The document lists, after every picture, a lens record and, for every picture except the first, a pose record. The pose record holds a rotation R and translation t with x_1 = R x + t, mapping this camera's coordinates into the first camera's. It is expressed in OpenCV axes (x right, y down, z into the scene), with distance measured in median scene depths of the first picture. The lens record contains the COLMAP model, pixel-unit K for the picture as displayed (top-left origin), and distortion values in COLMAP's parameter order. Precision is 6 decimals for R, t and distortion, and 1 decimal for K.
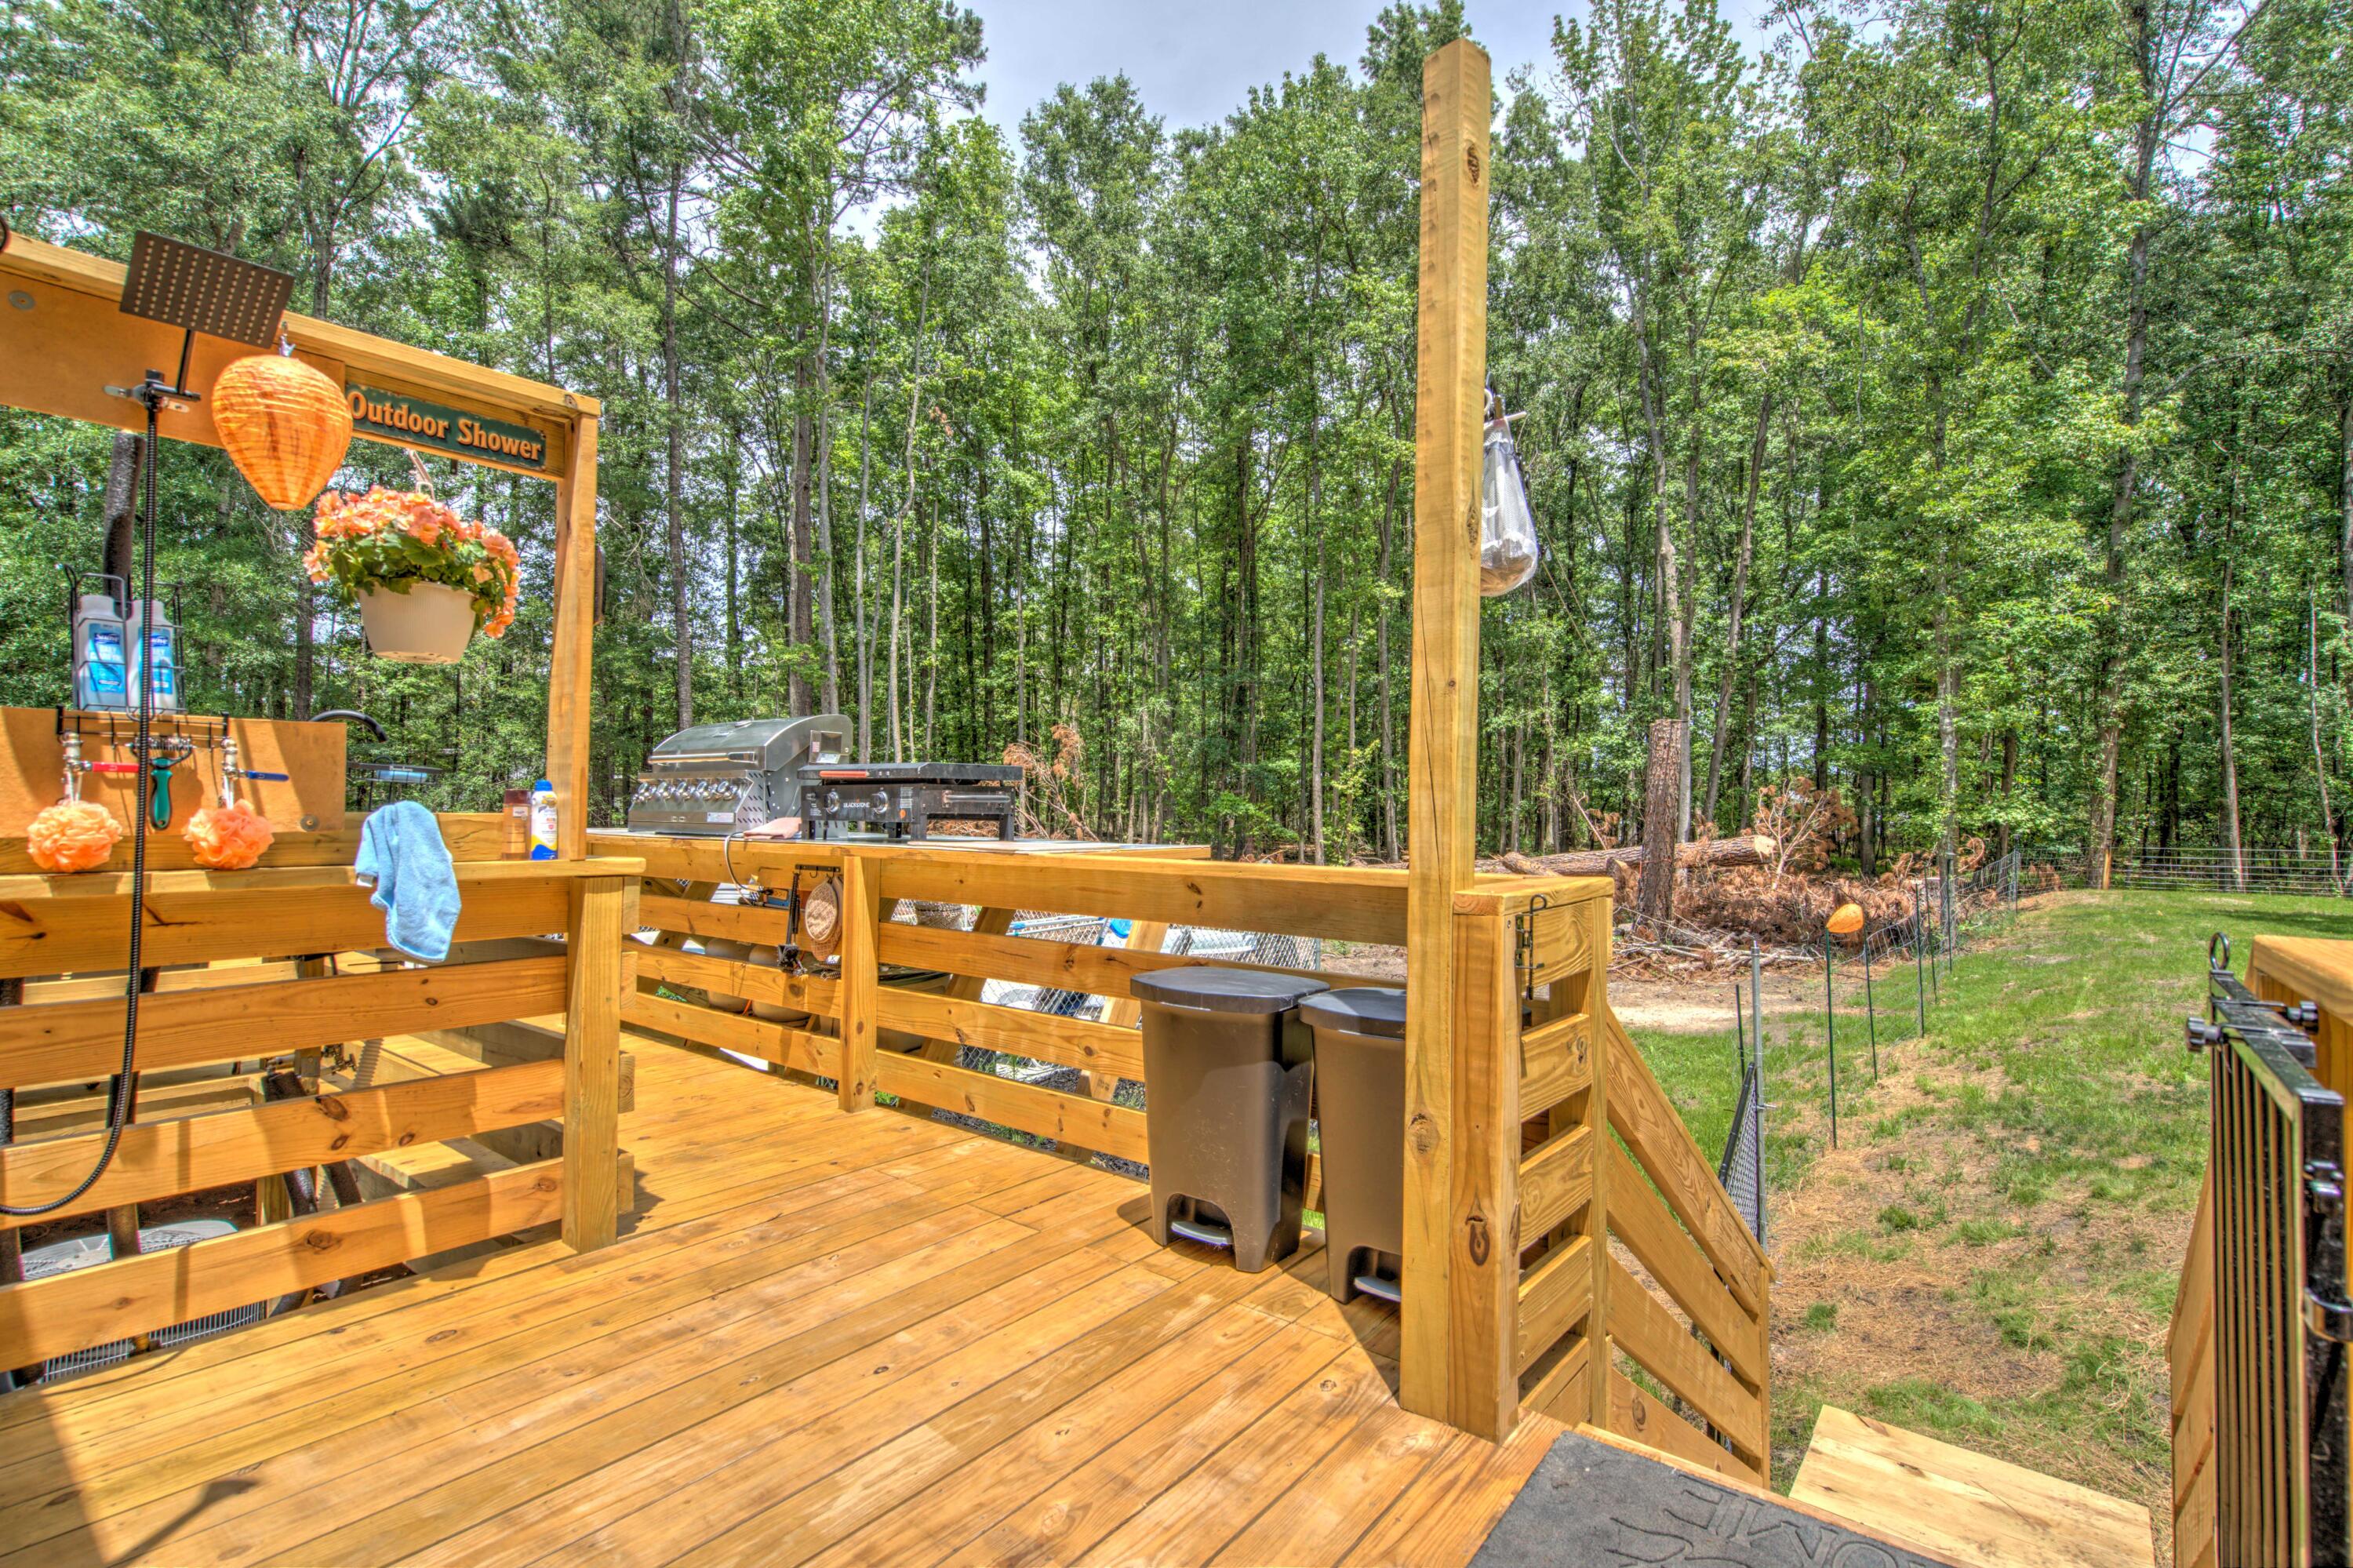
lens RADIAL K [[1089.9, 0, 1169.1], [0, 1089.9, 790.5], [0, 0, 1]] dist [0.001098, -0.001026]
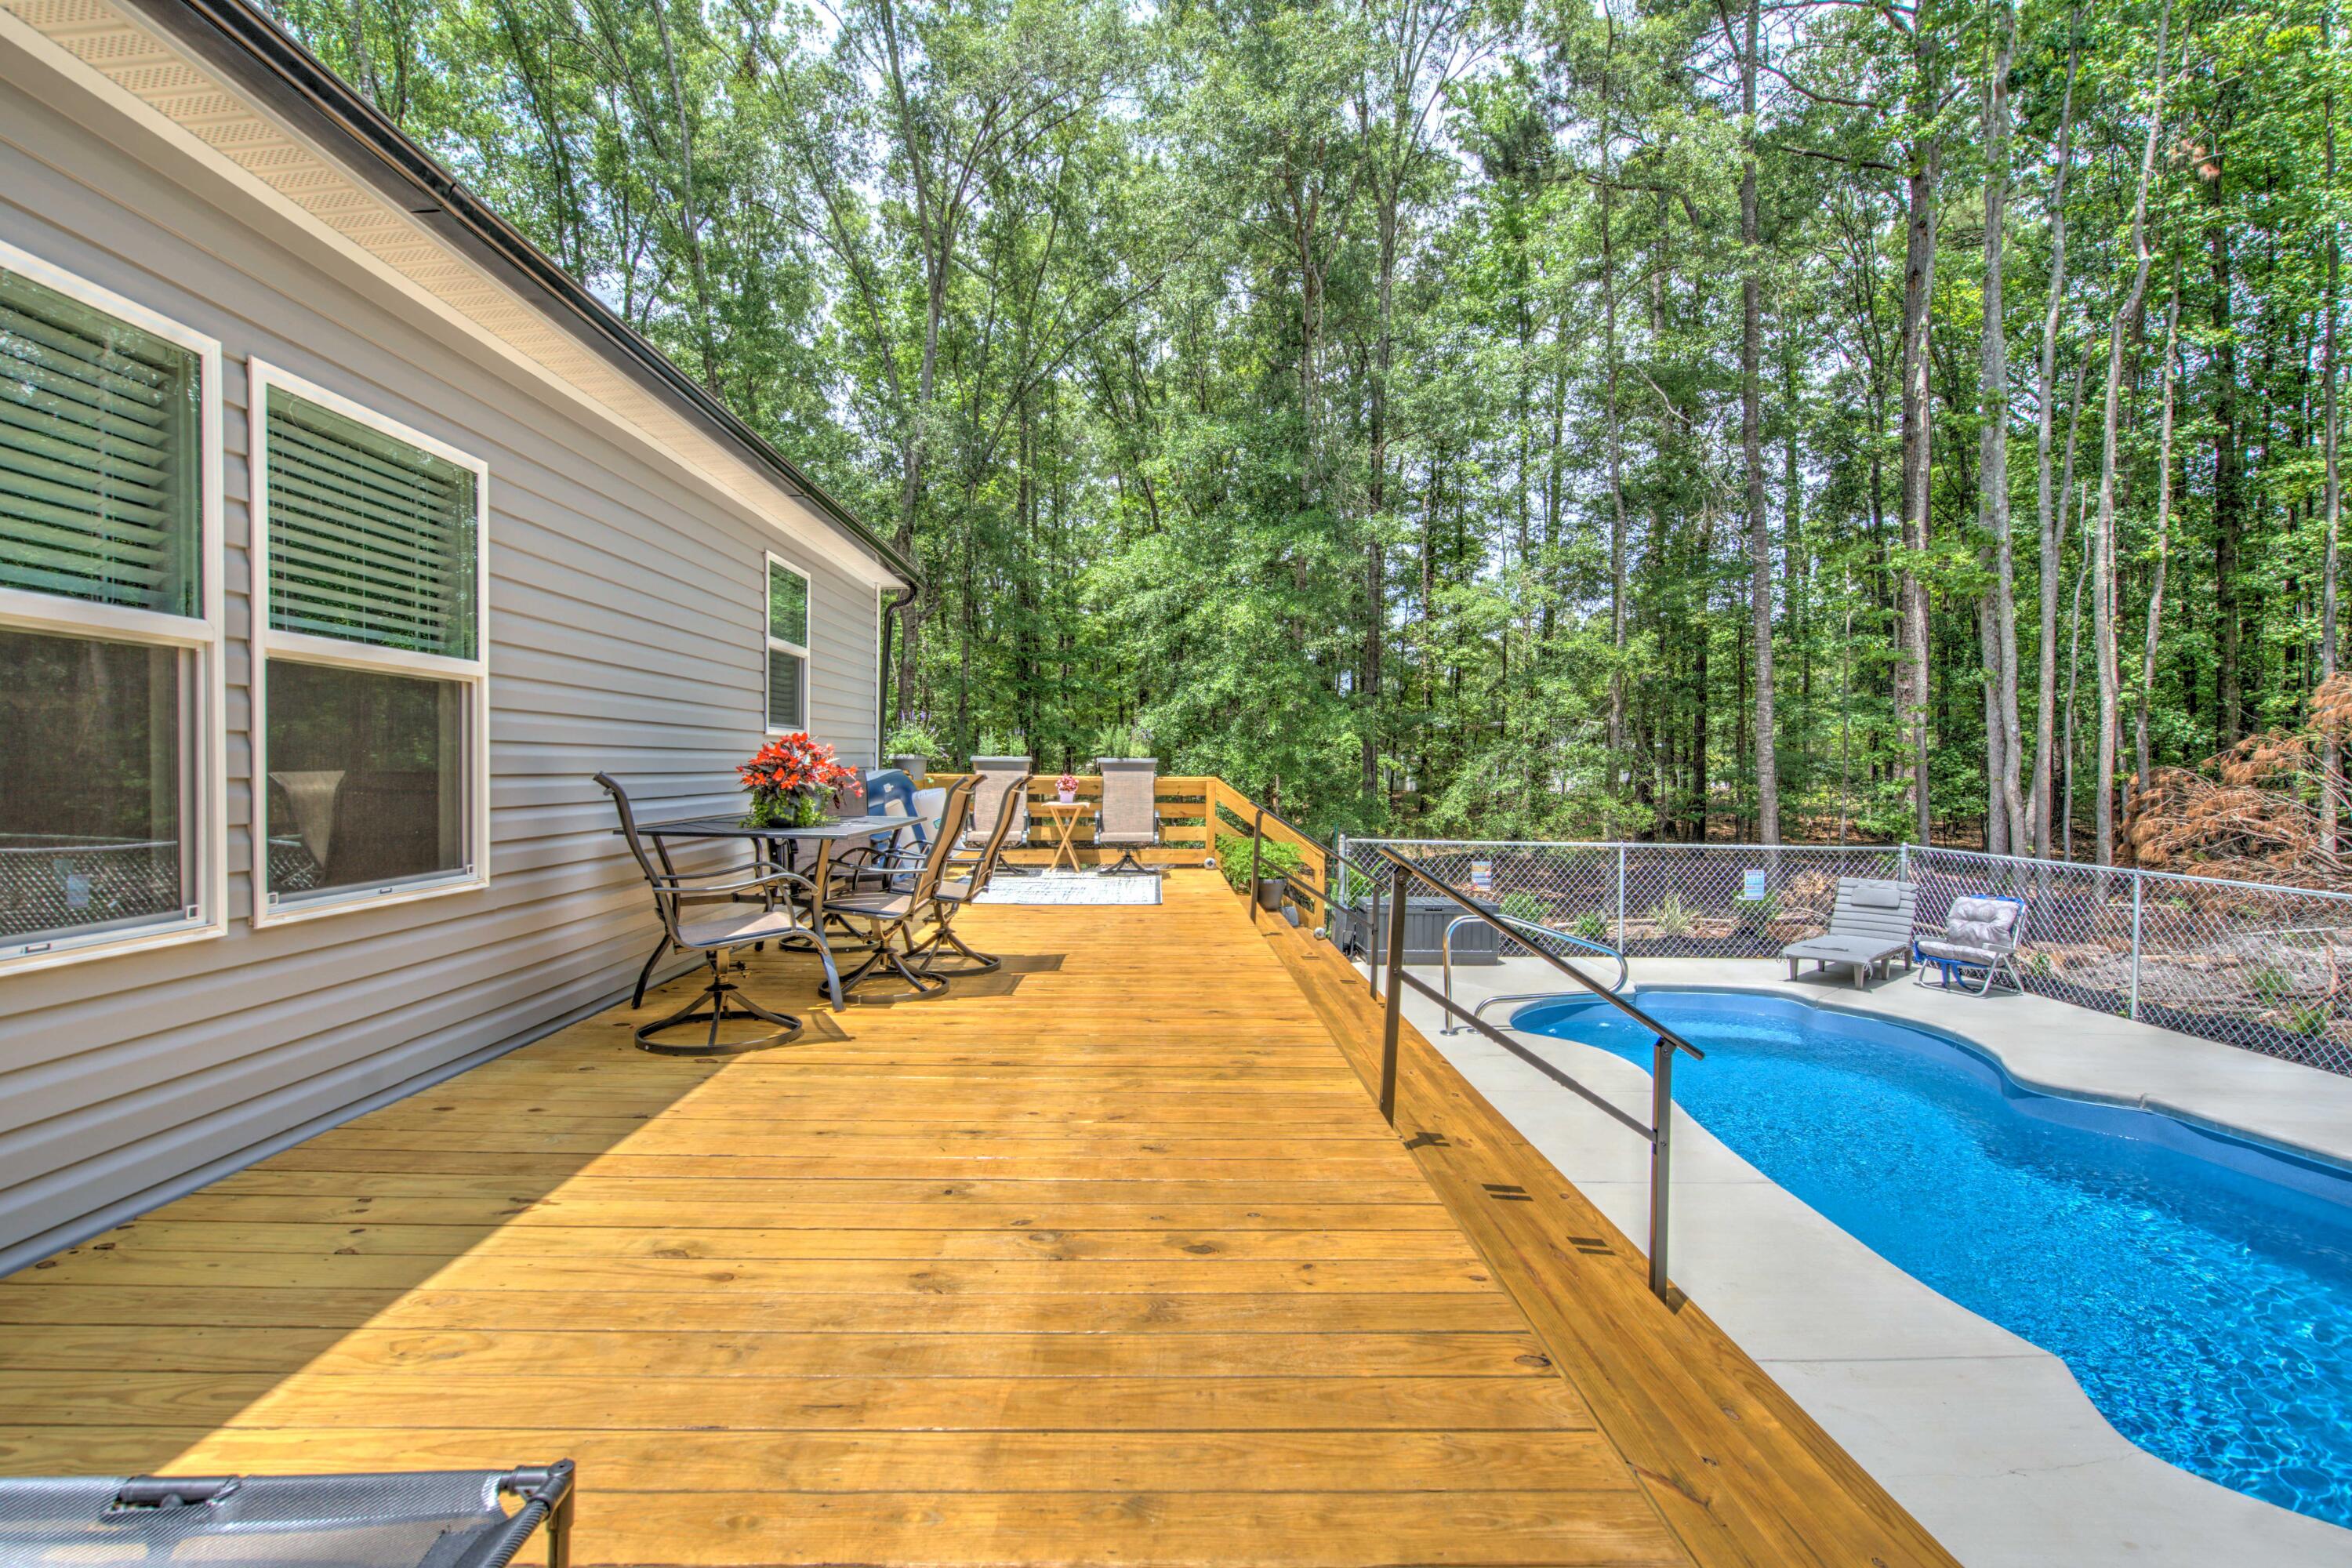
lens RADIAL K [[1089.4, 0, 1167.3], [0, 1089.4, 792.9], [0, 0, 1]] dist [0.001098, -0.001026]
pose [[0.638209, 0.016366, -0.769689, -0.092067], [0.005192, 0.999660, 0.025562, 0.002792], [0.769846, -0.020310, 0.637907, 0.142755]]
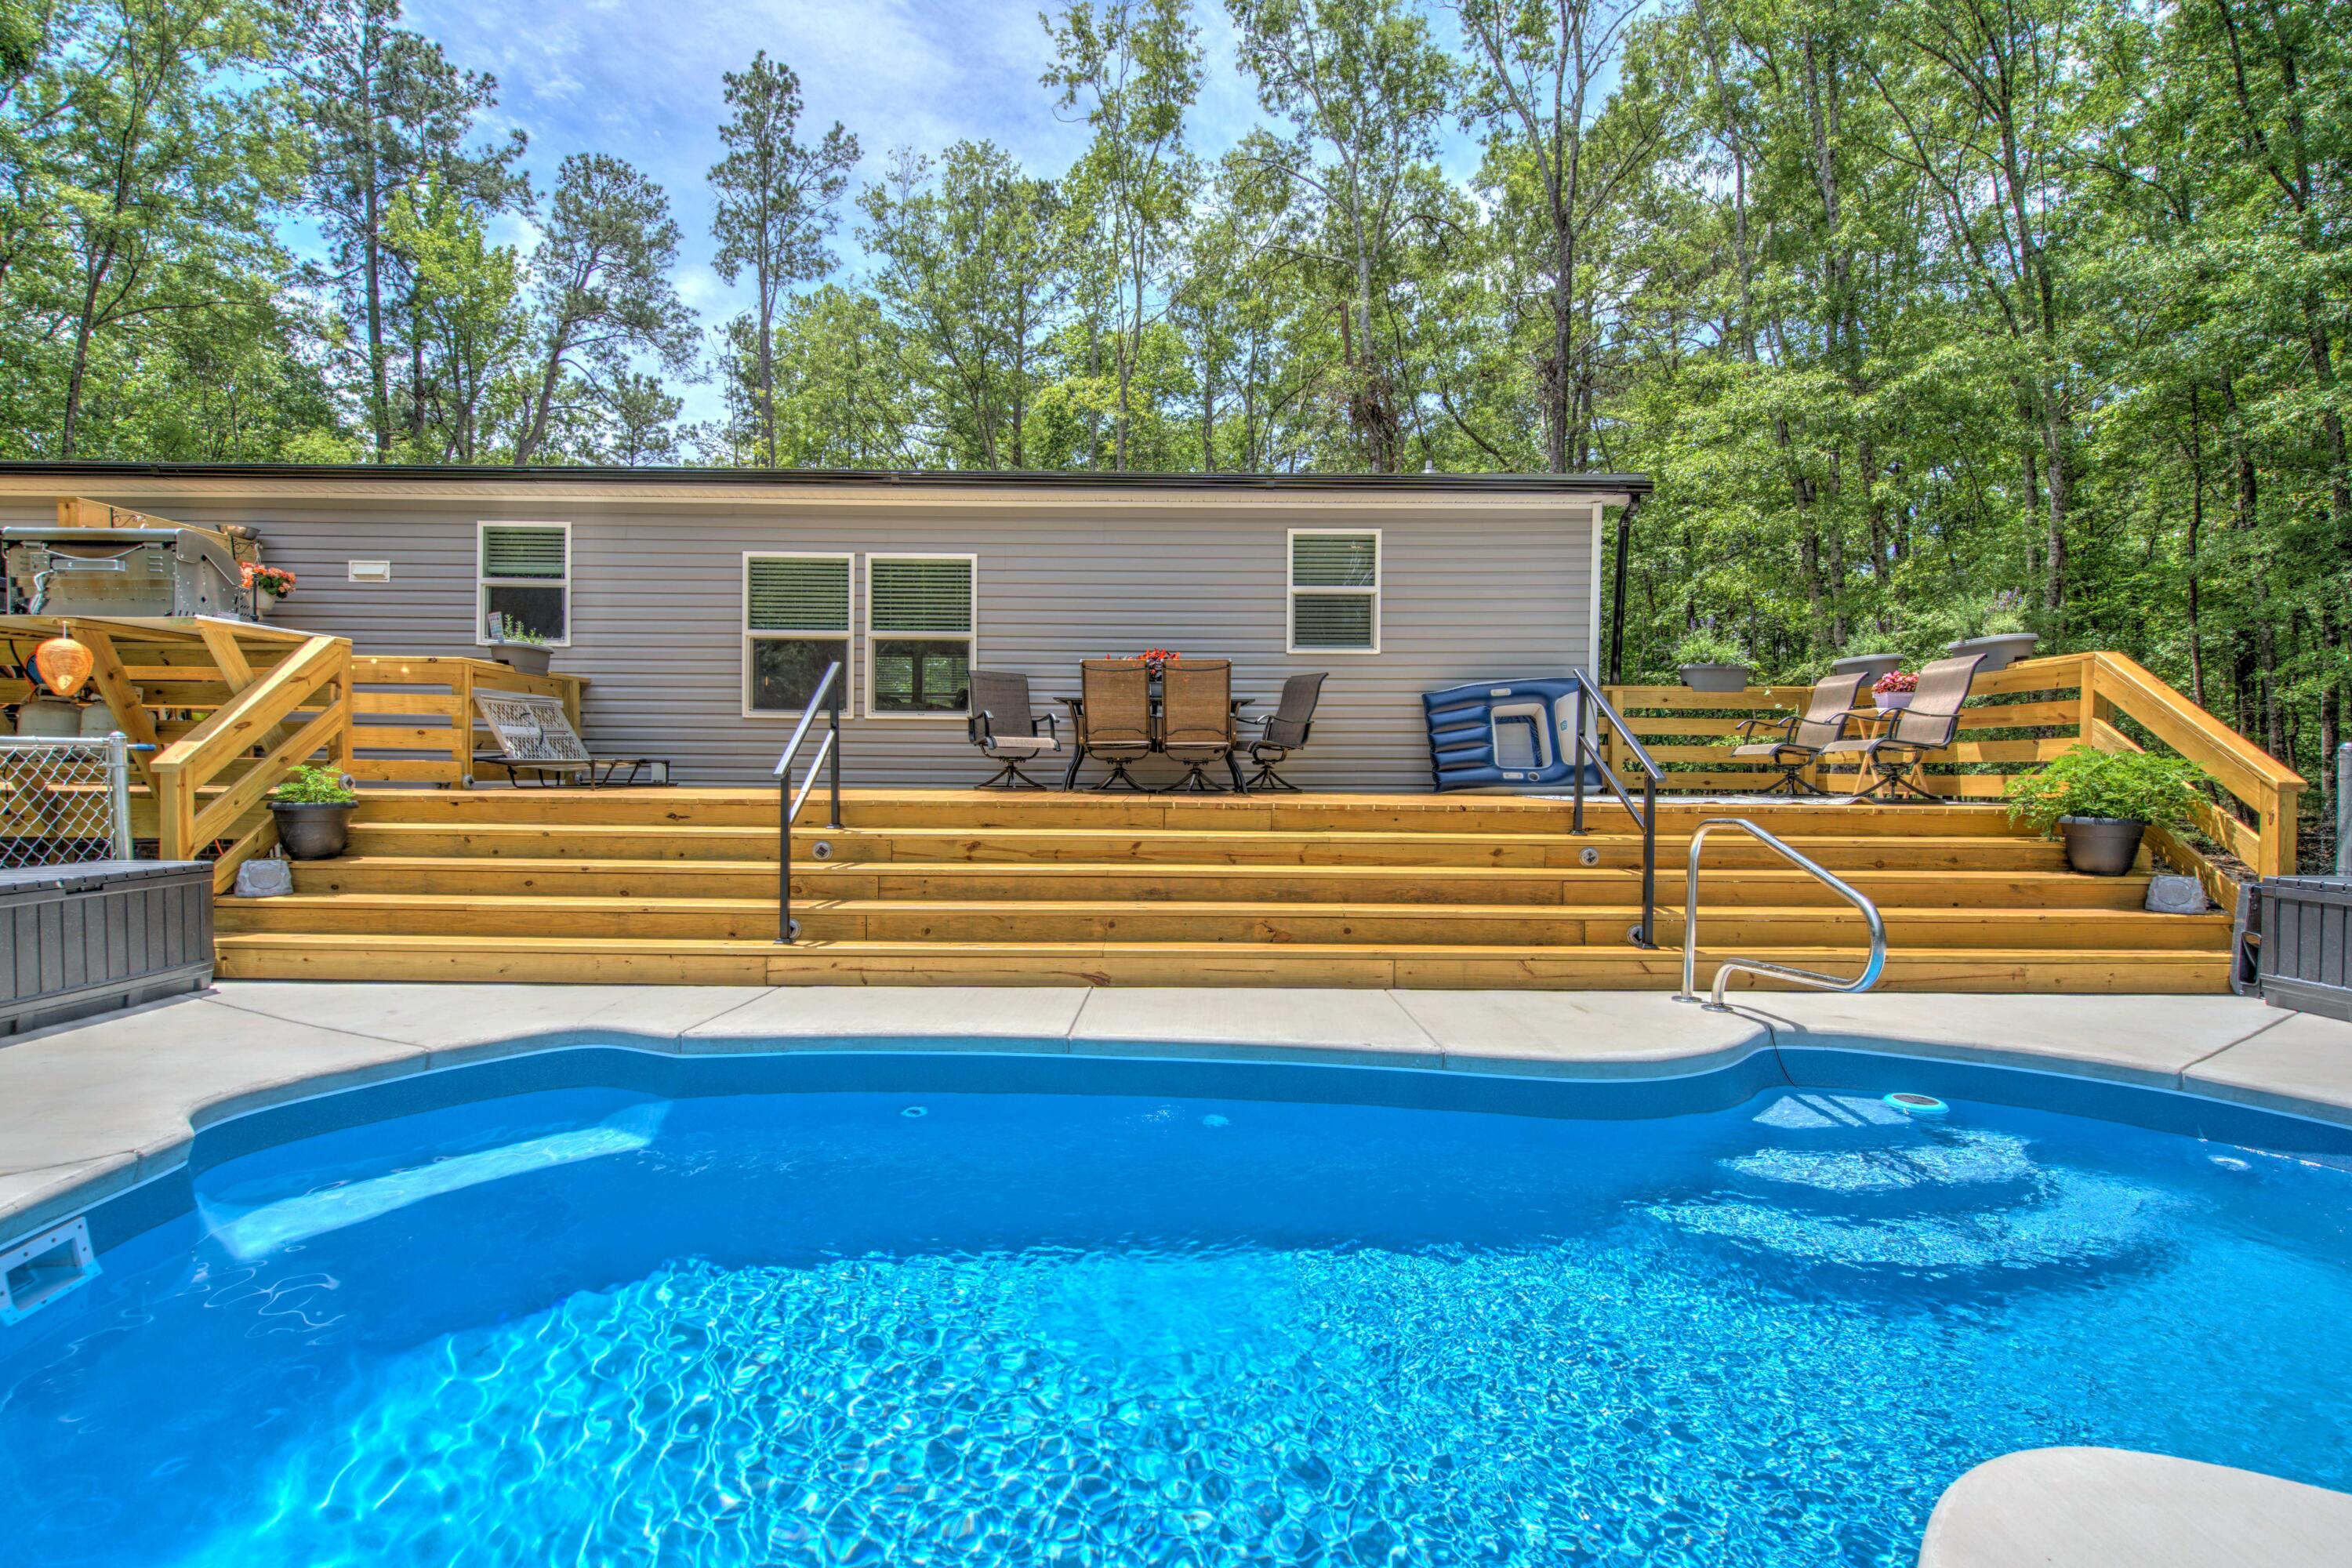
lens RADIAL K [[1089.4, 0, 1160.9], [0, 1089.4, 797.8], [0, 0, 1]] dist [0.001098, -0.001026]
pose [[-0.783802, 0.000671, -0.621011, -0.083240], [-0.007434, 0.999918, 0.010463, 0.032494], [0.620967, 0.012817, -0.783732, 0.418308]]
